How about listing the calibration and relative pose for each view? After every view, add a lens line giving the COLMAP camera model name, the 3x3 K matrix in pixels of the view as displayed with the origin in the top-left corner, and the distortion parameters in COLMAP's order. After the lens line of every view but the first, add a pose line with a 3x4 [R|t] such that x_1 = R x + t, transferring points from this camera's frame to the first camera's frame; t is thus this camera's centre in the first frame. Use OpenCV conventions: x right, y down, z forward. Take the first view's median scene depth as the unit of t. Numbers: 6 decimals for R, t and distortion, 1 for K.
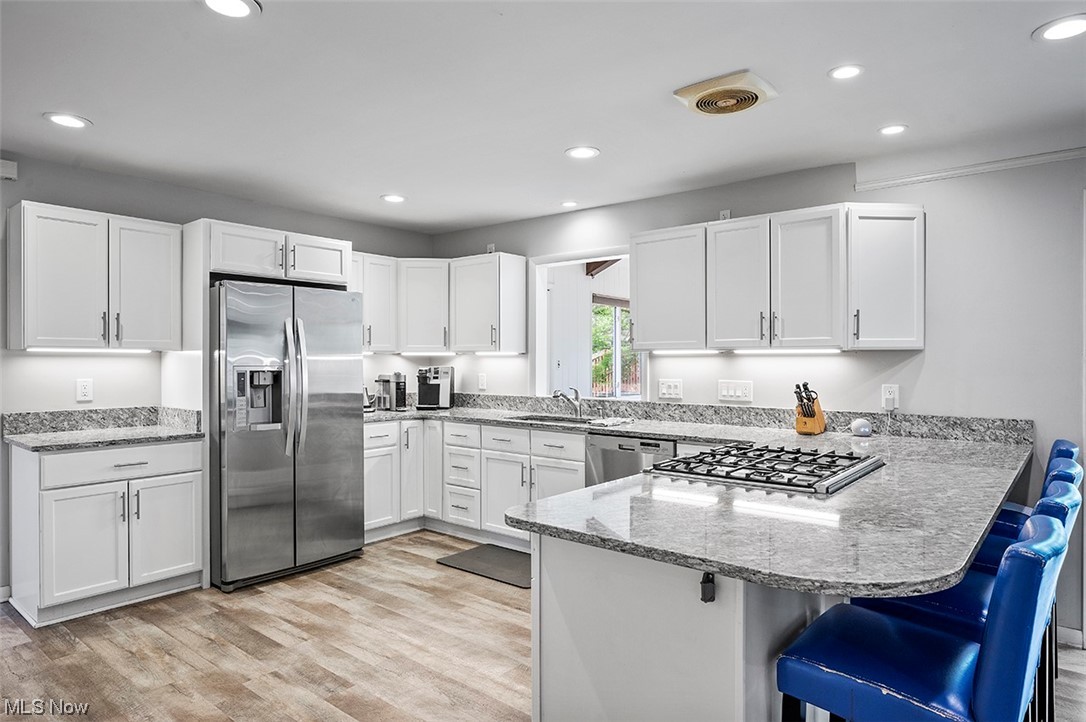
lens RADIAL K [[642.6, 0, 545.7], [0, 642.6, 365.8], [0, 0, 1]] dist [-0.002740, 0.000631]
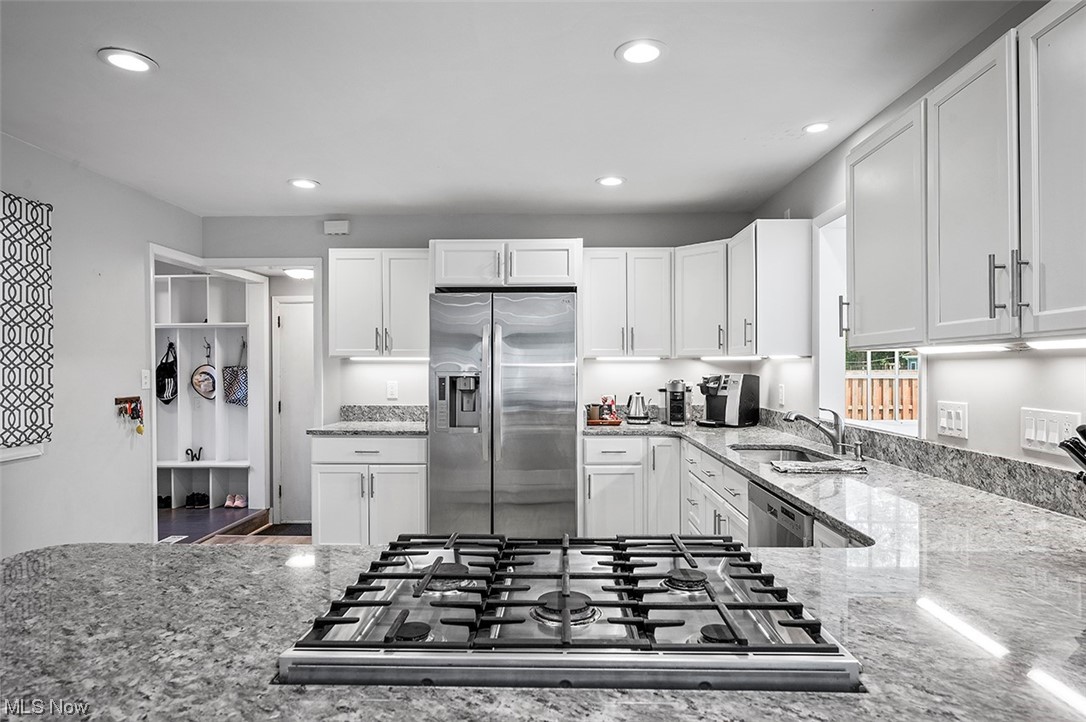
lens RADIAL K [[642.6, 0, 543.7], [0, 642.6, 366.5], [0, 0, 1]] dist [-0.002740, 0.000631]
pose [[0.610654, -0.000650, -0.791897, 0.440347], [-0.007066, 0.999955, -0.006269, -0.002351], [0.791866, 0.009423, 0.610623, 0.435555]]
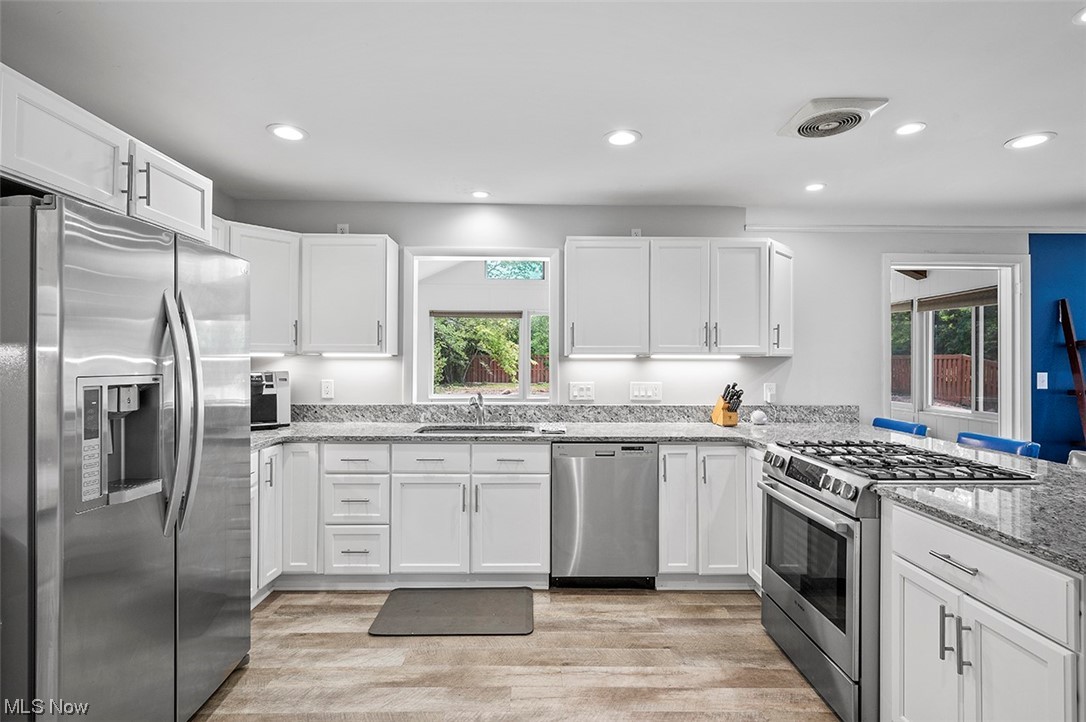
lens RADIAL K [[514.9, 0, 541.2], [0, 514.9, 359.5], [0, 0, 1]] dist [0.000420, 0.001096]
pose [[0.765572, 0.005692, 0.643325, -0.423354], [0.002708, 0.999923, -0.012069, -0.006026], [-0.643344, 0.010982, 0.765498, 0.433204]]
